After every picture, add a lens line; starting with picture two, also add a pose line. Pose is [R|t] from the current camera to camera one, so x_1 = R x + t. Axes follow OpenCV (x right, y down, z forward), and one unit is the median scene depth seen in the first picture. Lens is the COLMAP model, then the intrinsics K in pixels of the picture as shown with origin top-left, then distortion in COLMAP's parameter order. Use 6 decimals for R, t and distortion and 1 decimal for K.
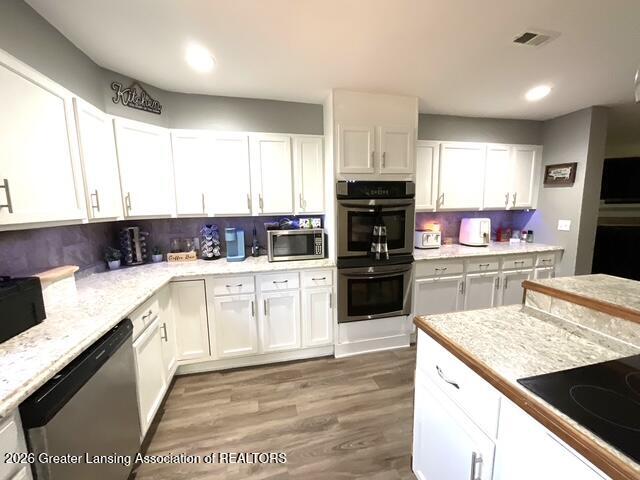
lens RADIAL K [[257.3, 0, 320.1], [0, 257.3, 242.1], [0, 0, 1]] dist [-0.008034, 0.000364]
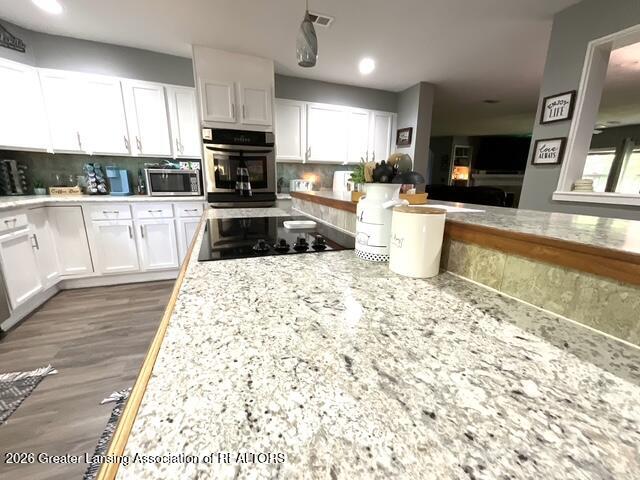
lens RADIAL K [[257.3, 0, 320.4], [0, 257.3, 241.5], [0, 0, 1]] dist [-0.008034, 0.000364]
pose [[0.987745, -0.004779, 0.156004, 0.393345], [-0.010766, 0.995064, 0.098652, 0.158630], [-0.155705, -0.099122, 0.982818, -0.294943]]
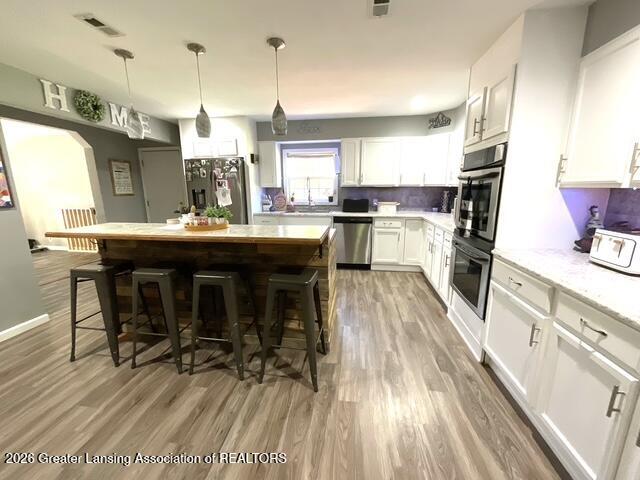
lens RADIAL K [[257.3, 0, 317.2], [0, 257.3, 238.3], [0, 0, 1]] dist [-0.008034, 0.000364]
pose [[-0.369291, 0.204954, -0.906432, 1.252606], [-0.107124, 0.959487, 0.260594, -0.108710], [0.923119, 0.193336, -0.332374, 0.800338]]
